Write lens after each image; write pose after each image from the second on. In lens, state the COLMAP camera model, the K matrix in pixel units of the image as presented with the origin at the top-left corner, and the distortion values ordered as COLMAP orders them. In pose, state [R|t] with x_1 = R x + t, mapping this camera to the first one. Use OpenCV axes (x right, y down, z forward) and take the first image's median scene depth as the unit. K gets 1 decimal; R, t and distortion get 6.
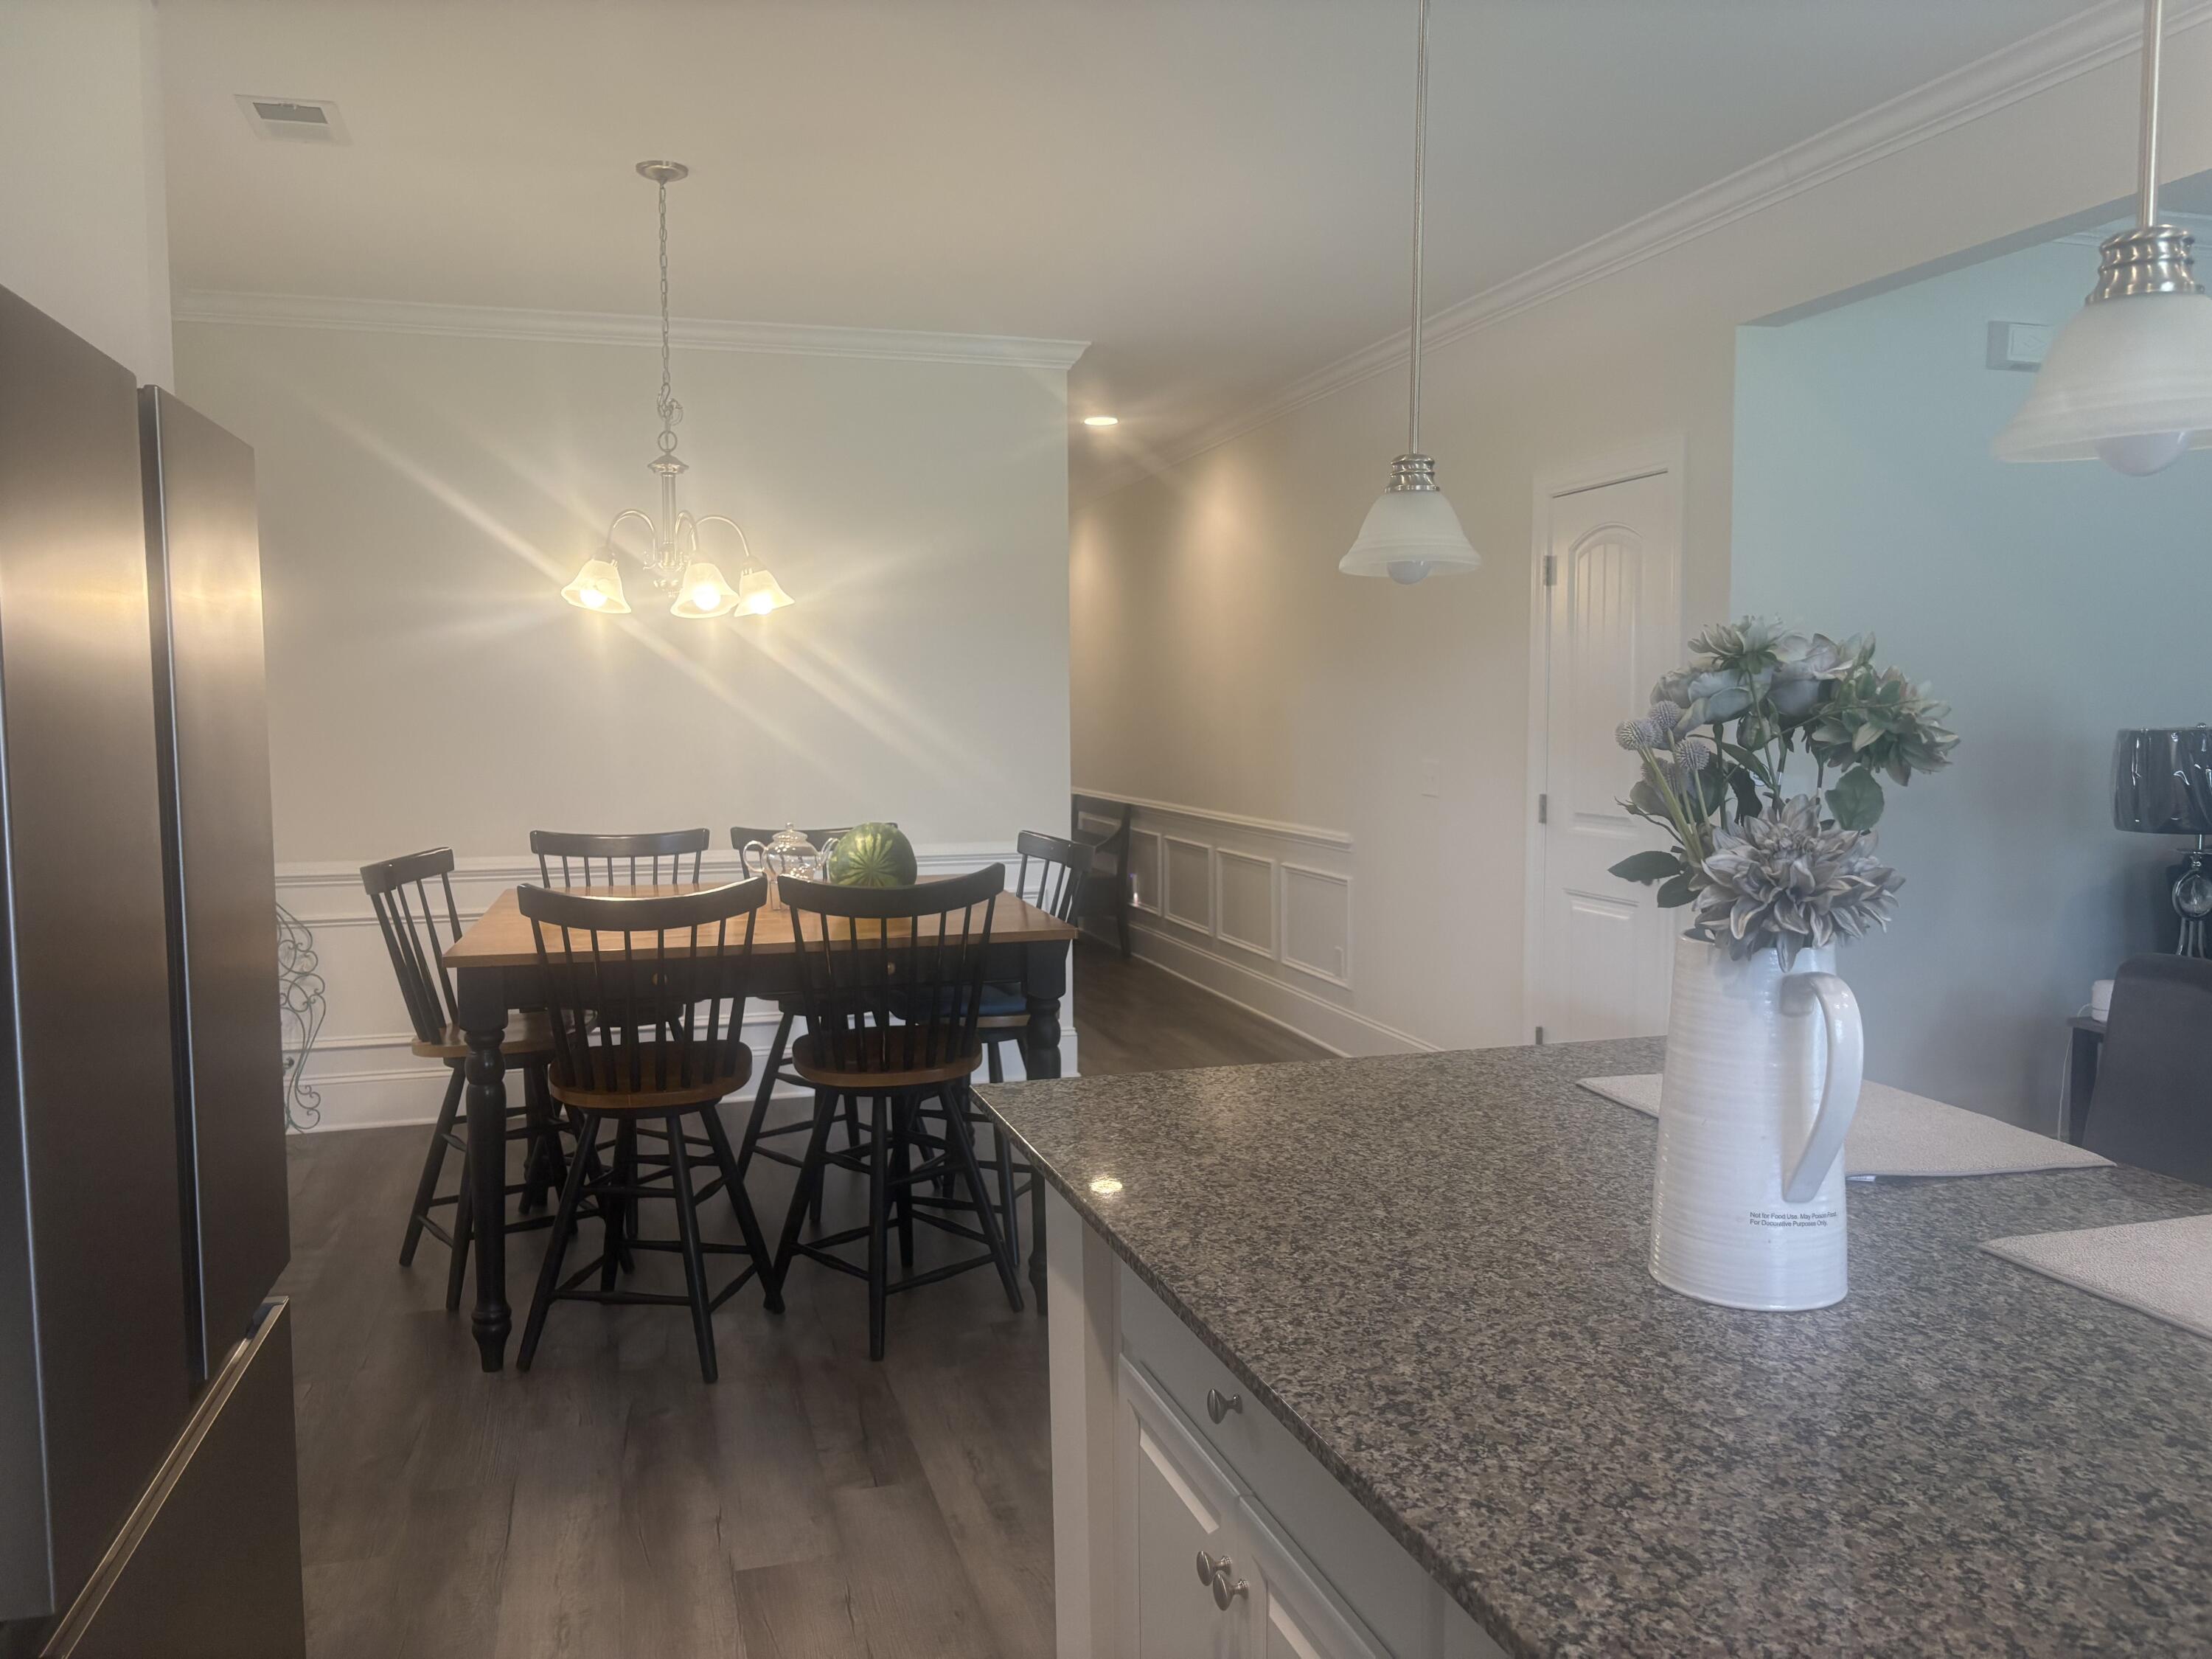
lens RADIAL K [[1672.1, 0, 1107.7], [0, 1672.1, 831.3], [0, 0, 1]] dist [0.060403, -0.060030]
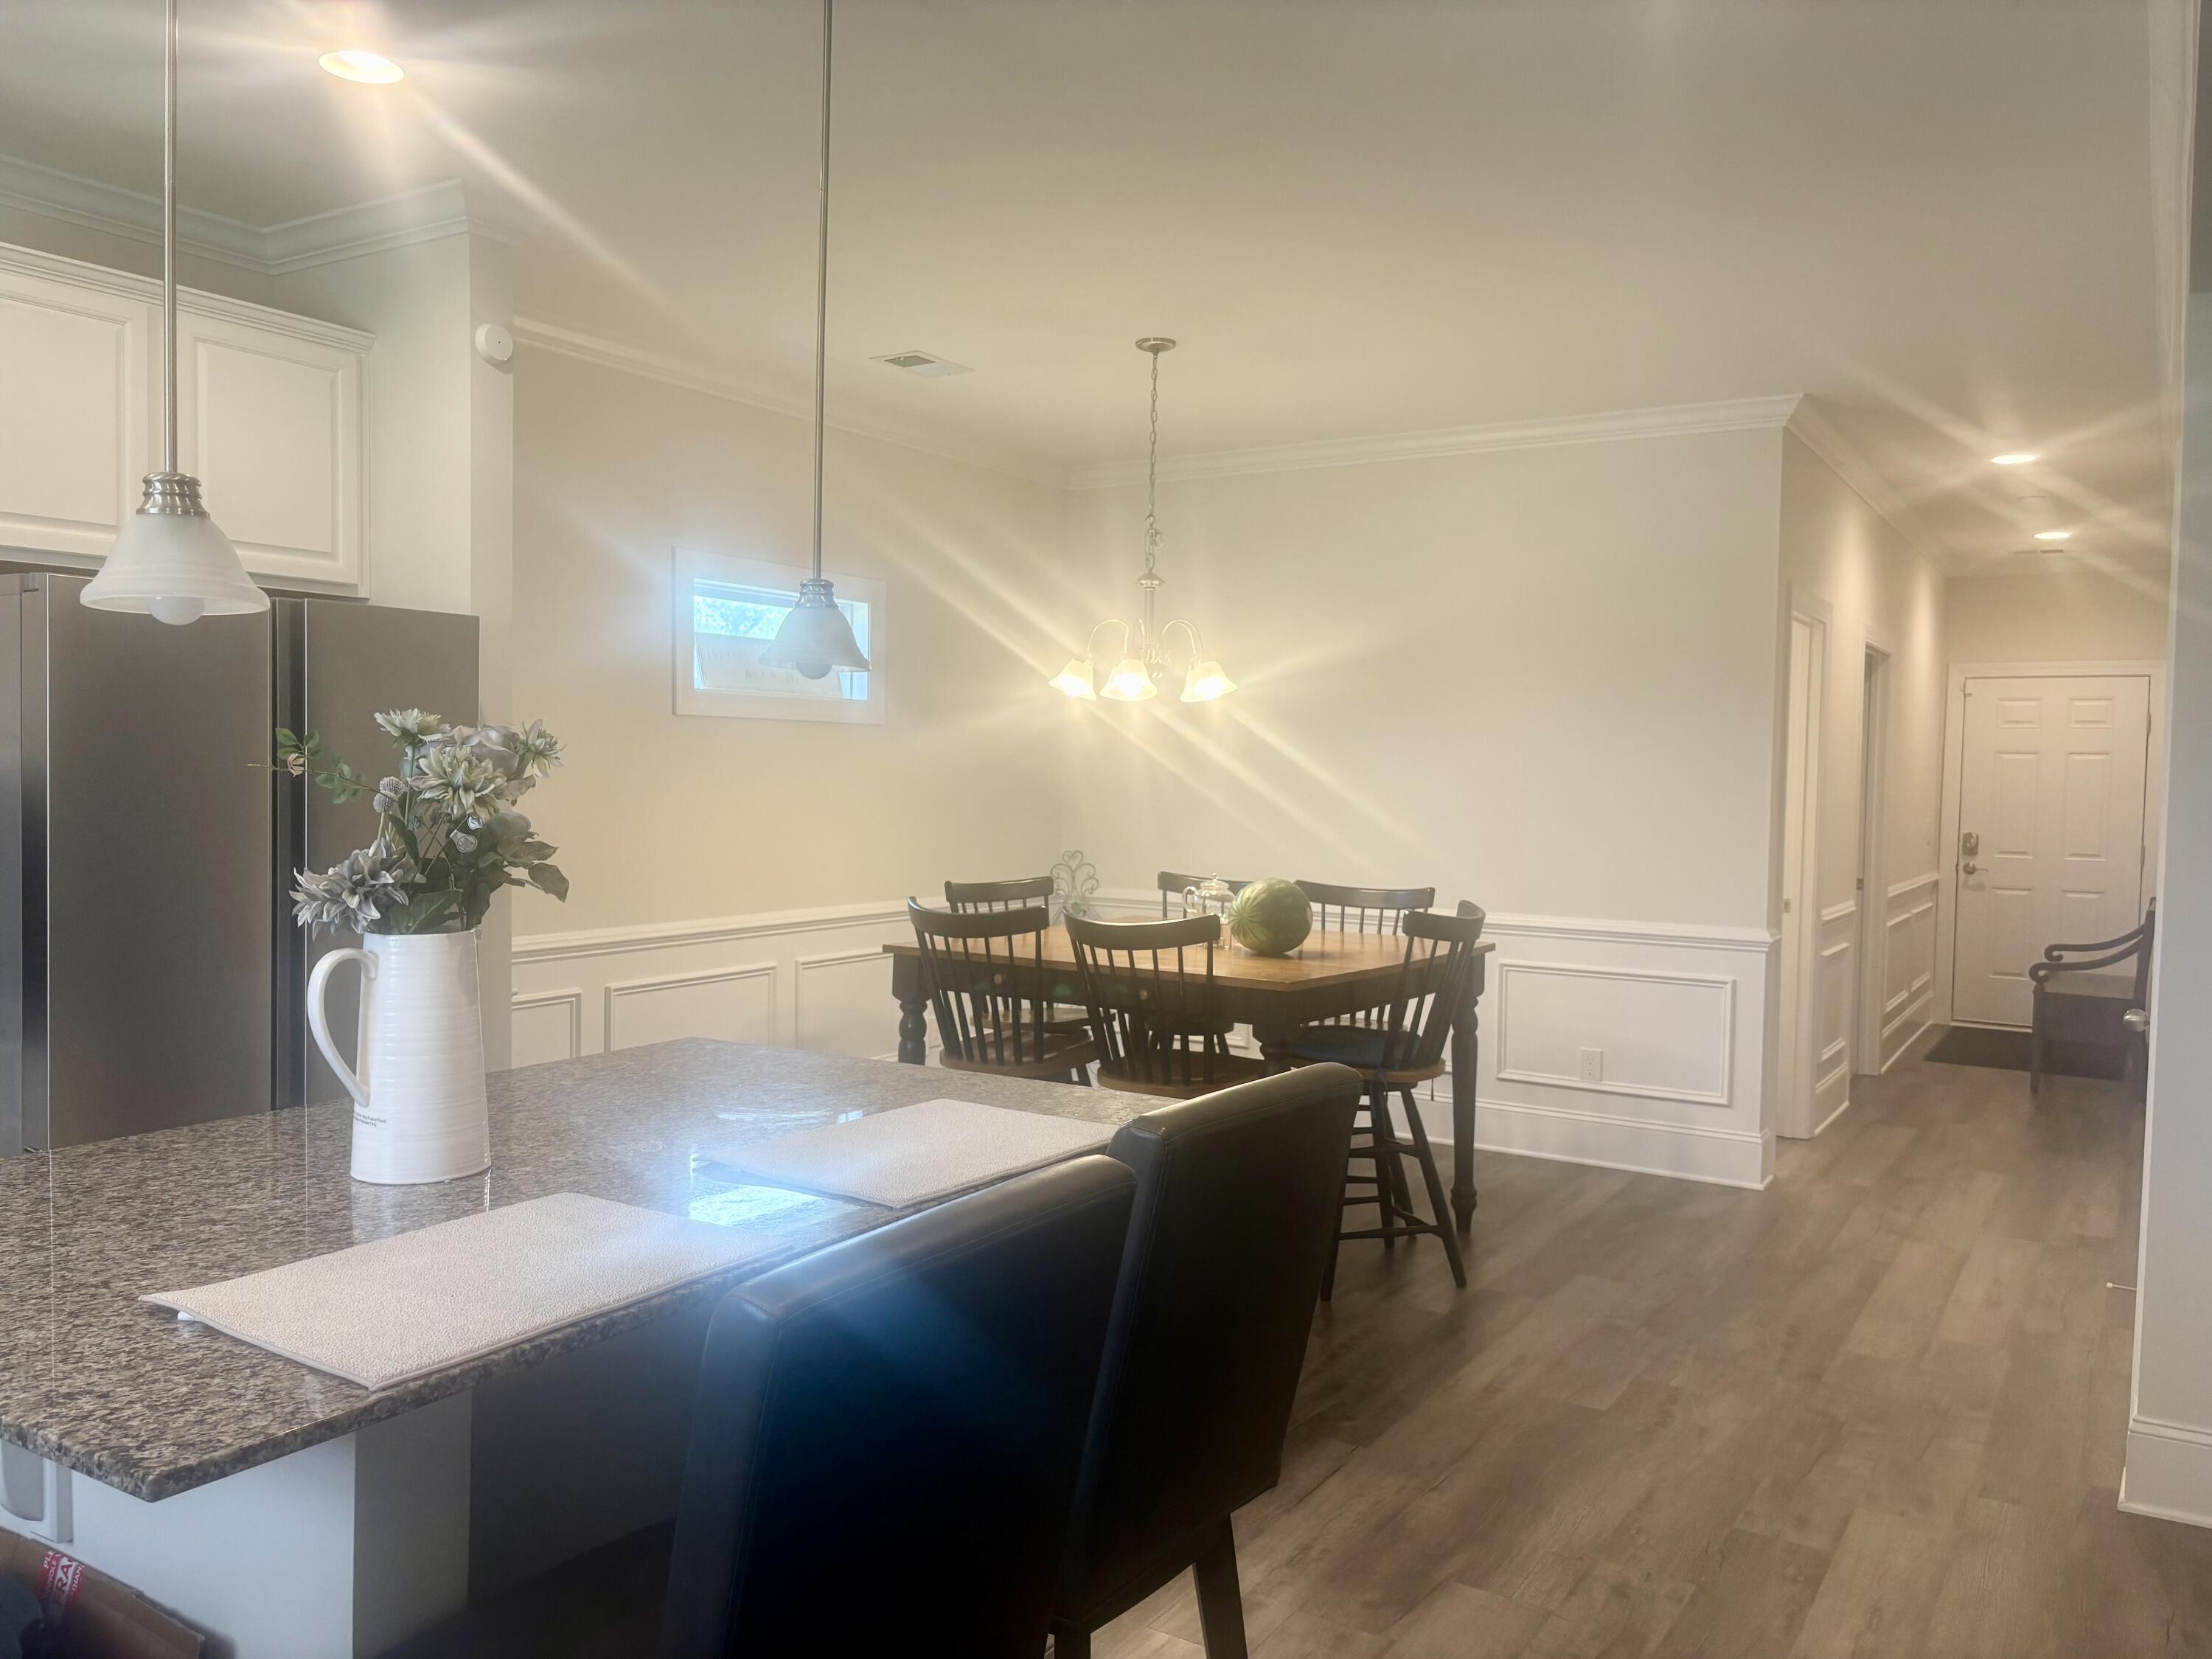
lens RADIAL K [[1672.1, 0, 1118.5], [0, 1672.1, 831.6], [0, 0, 1]] dist [0.060403, -0.060030]
pose [[0.669195, 0.045443, -0.741696, 0.629132], [-0.079038, 0.996819, -0.010237, -0.016303], [0.738871, 0.065473, 0.670658, 0.162479]]
